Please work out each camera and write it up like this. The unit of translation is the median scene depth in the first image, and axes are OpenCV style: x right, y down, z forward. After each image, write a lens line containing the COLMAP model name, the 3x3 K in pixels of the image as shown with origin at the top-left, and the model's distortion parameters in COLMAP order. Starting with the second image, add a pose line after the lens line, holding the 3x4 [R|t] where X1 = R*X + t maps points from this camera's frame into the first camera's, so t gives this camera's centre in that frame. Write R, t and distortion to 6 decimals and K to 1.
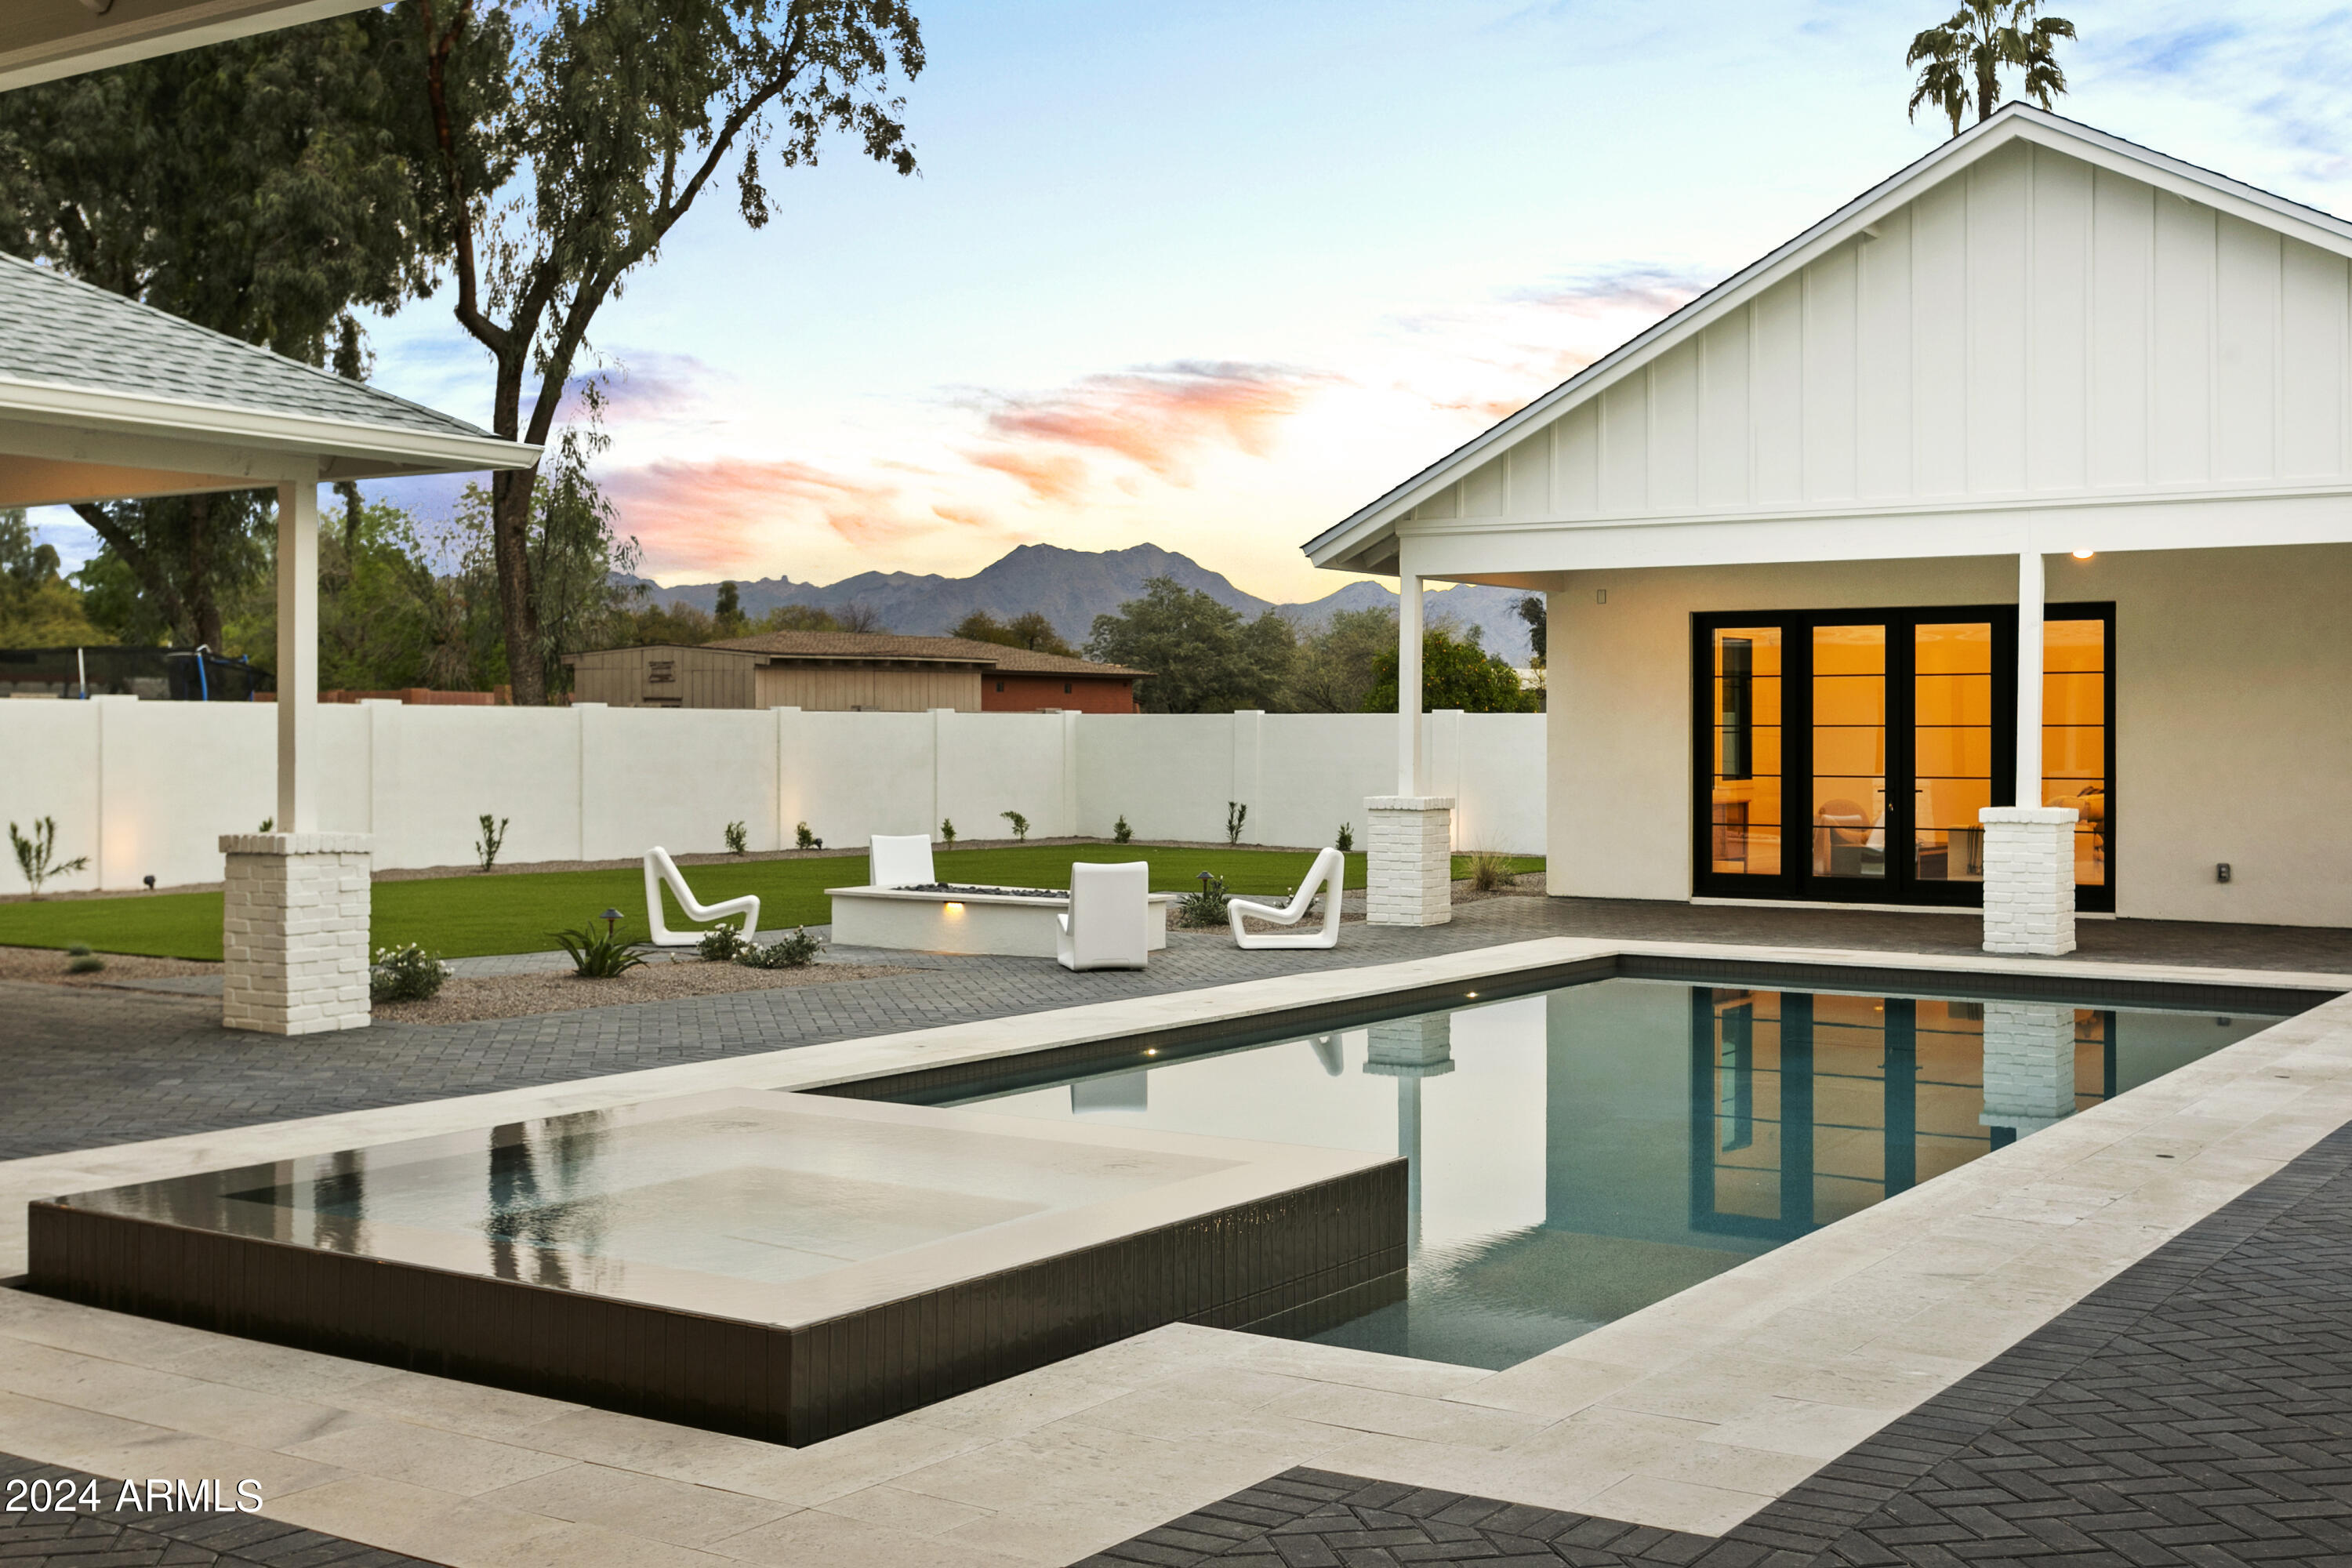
lens RADIAL K [[2598.5, 0, 1186.2], [0, 2598.5, 726.9], [0, 0, 1]] dist [0.015110, -0.002841]
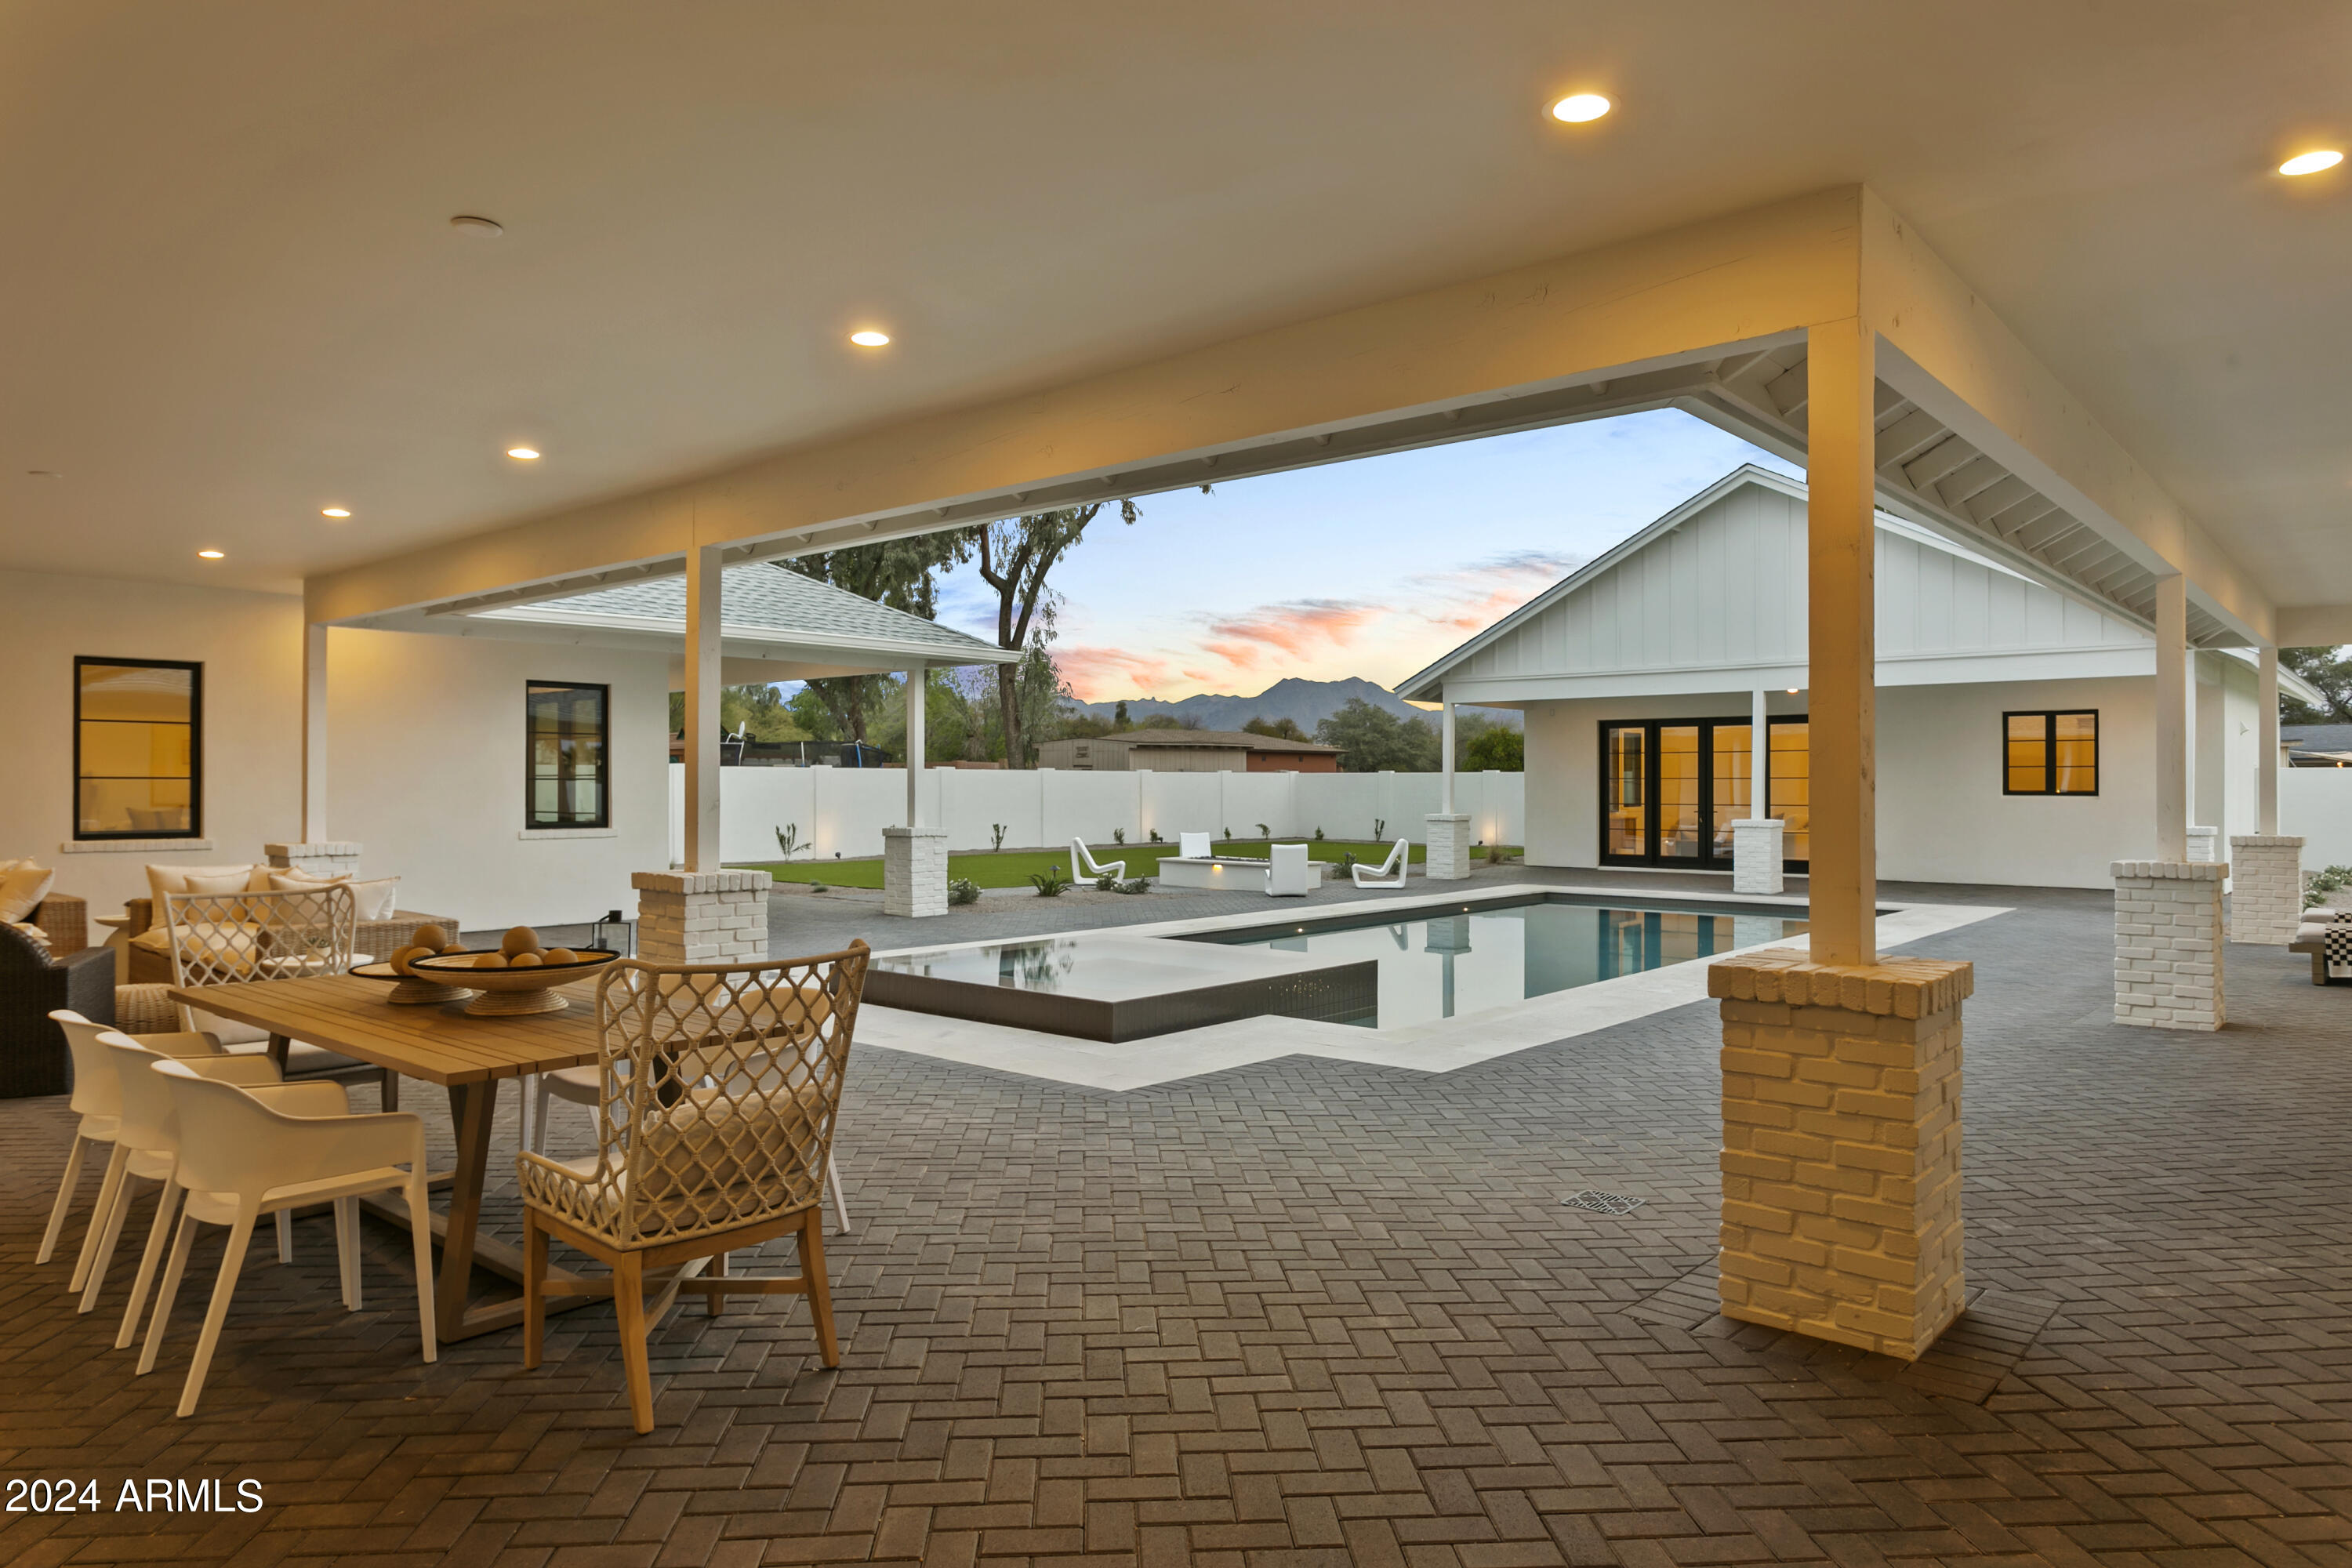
lens RADIAL K [[1461.3, 0, 1176.0], [0, 1461.3, 784.0], [0, 0, 1]] dist [0.002589, 0.000340]
pose [[0.990407, -0.001630, -0.138174, 0.027396], [0.001983, 0.999995, 0.002416, 0.000420], [0.138169, -0.002667, 0.990405, -0.109552]]
